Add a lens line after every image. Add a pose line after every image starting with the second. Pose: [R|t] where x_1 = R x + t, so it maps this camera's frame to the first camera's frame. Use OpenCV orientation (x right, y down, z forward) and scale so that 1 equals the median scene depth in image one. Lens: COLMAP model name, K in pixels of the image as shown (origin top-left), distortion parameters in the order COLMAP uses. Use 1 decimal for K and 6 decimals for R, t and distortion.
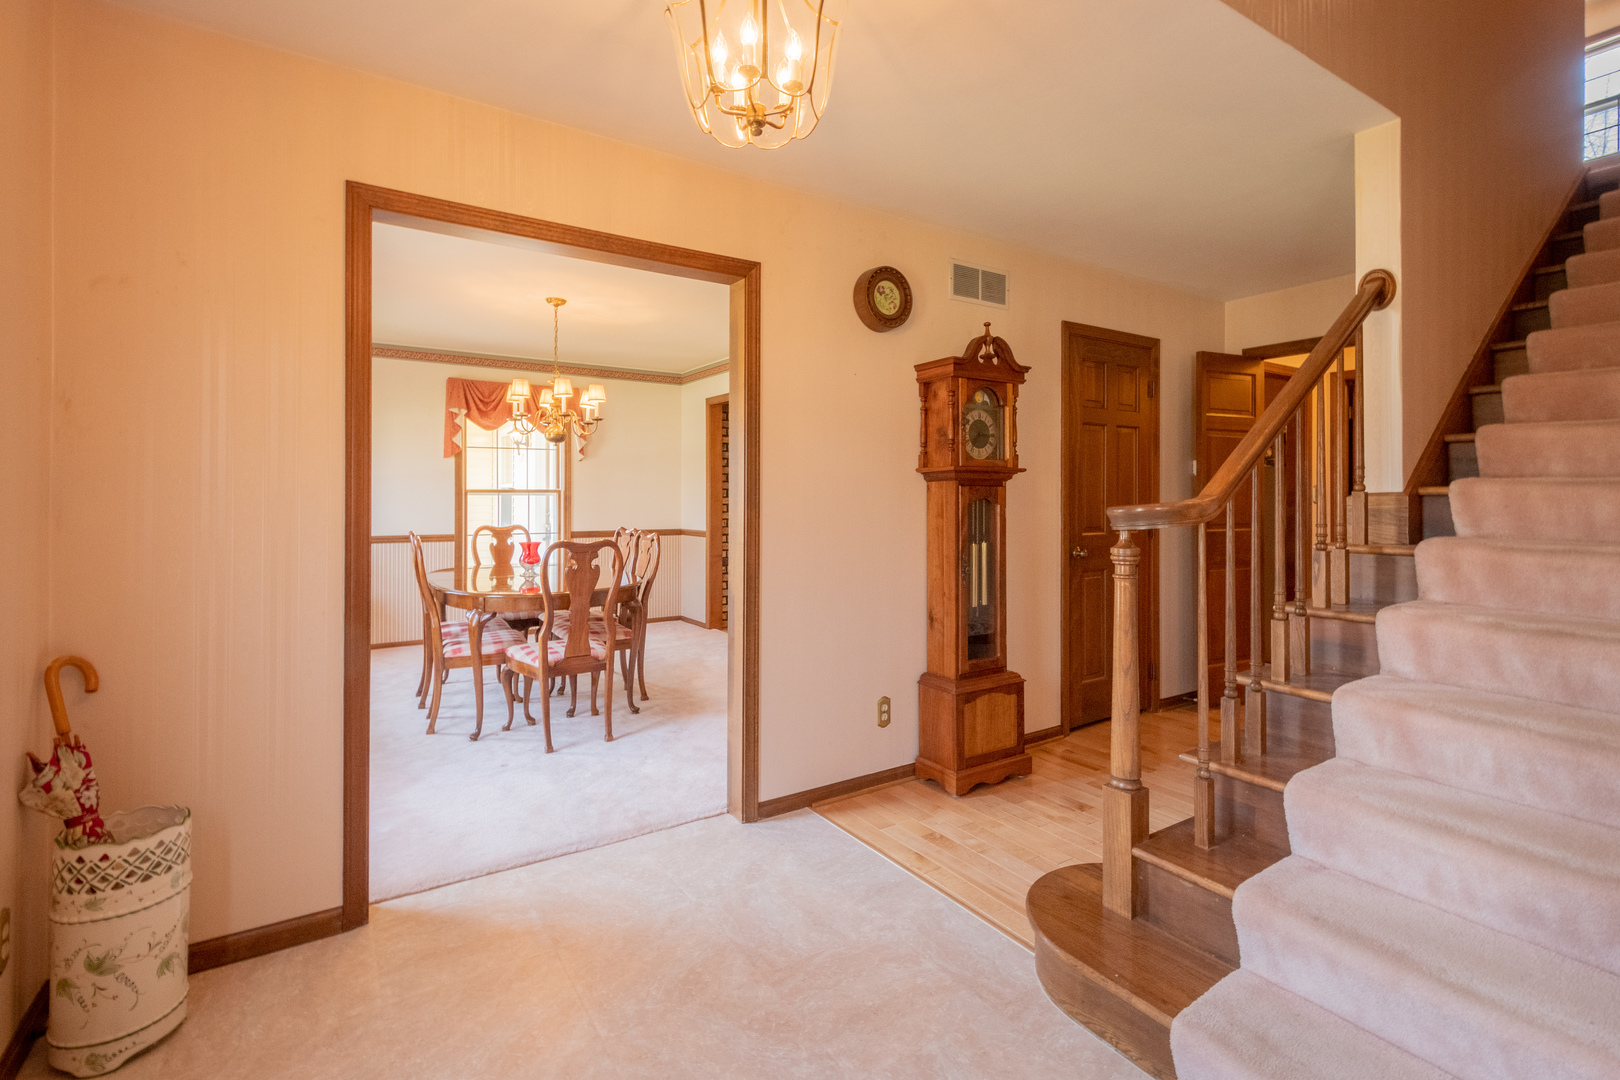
lens RADIAL K [[711.9, 0, 802.6], [0, 711.9, 500.7], [0, 0, 1]] dist [0.013417, -0.000157]
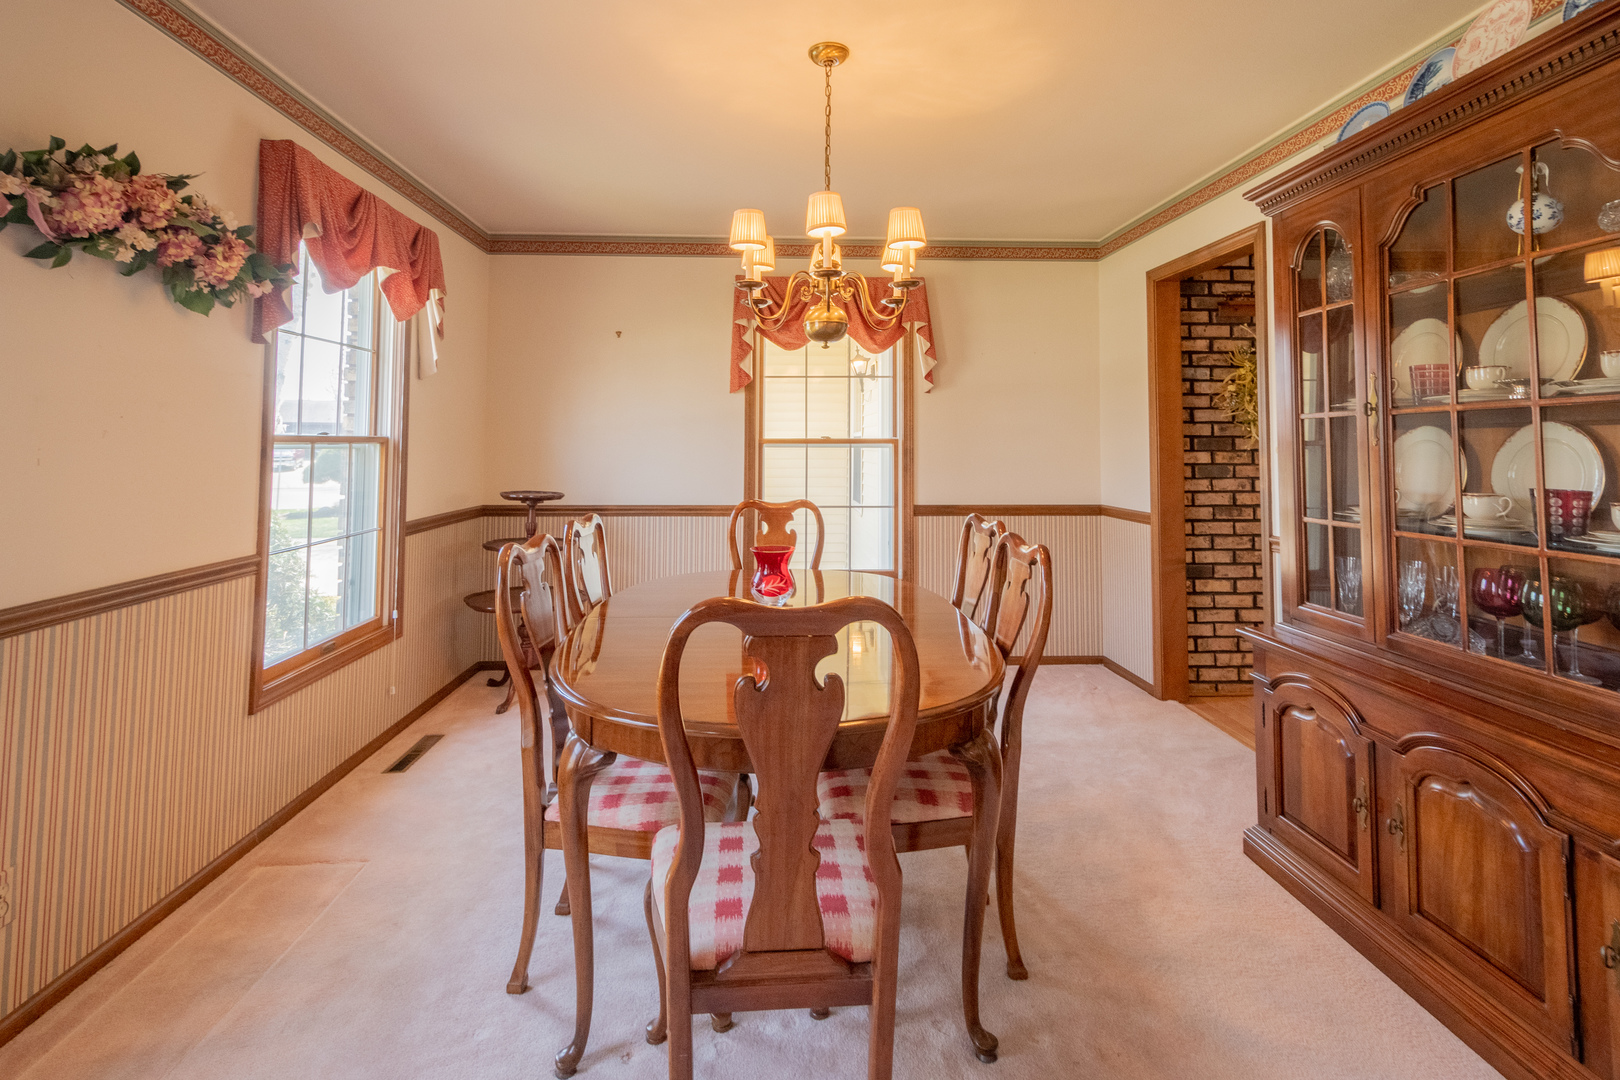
lens RADIAL K [[710.0, 0, 806.3], [0, 710.0, 419.3], [0, 0, 1]] dist [0.014902, -0.000007]
pose [[0.850297, -0.019669, -0.525935, -0.080961], [-0.002491, 0.999140, -0.041393, -0.006628], [0.526297, 0.036506, 0.849517, 0.447905]]
